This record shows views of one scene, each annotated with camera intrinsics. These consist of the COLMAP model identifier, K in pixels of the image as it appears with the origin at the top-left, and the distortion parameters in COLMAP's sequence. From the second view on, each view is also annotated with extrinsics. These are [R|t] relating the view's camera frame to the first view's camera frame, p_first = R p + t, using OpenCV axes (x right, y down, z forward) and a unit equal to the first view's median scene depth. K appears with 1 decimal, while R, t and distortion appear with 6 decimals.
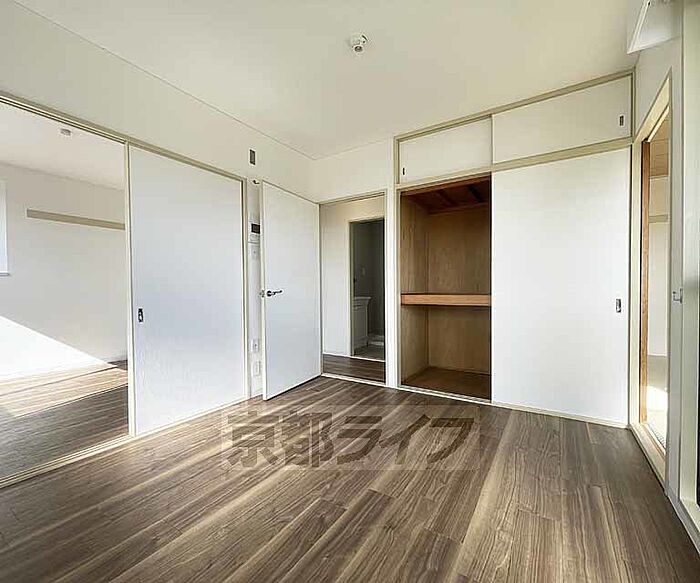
lens RADIAL K [[312.9, 0, 365.6], [0, 312.9, 295.1], [0, 0, 1]] dist [-0.001189, -0.000231]
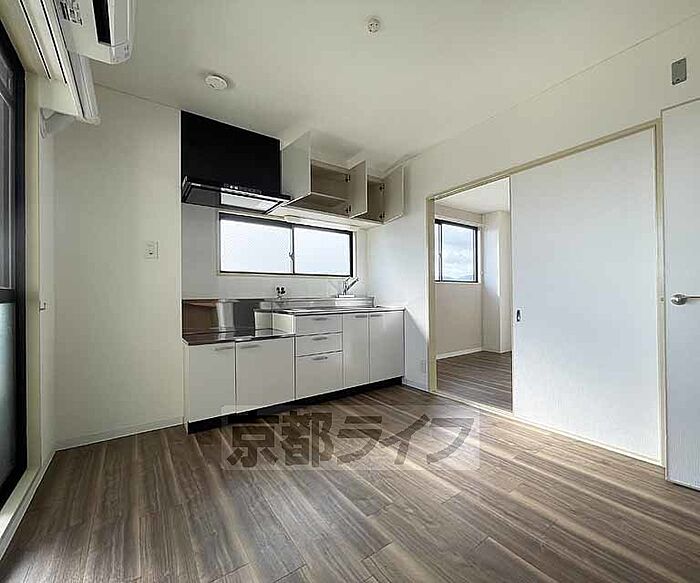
lens RADIAL K [[312.9, 0, 365.6], [0, 312.9, 295.1], [0, 0, 1]] dist [-0.001189, -0.000231]
pose [[-0.370044, 0.006430, -0.928992, 0.582208], [-0.007103, 0.999927, 0.009750, -0.020605], [0.928987, 0.010206, -0.369972, 0.913884]]
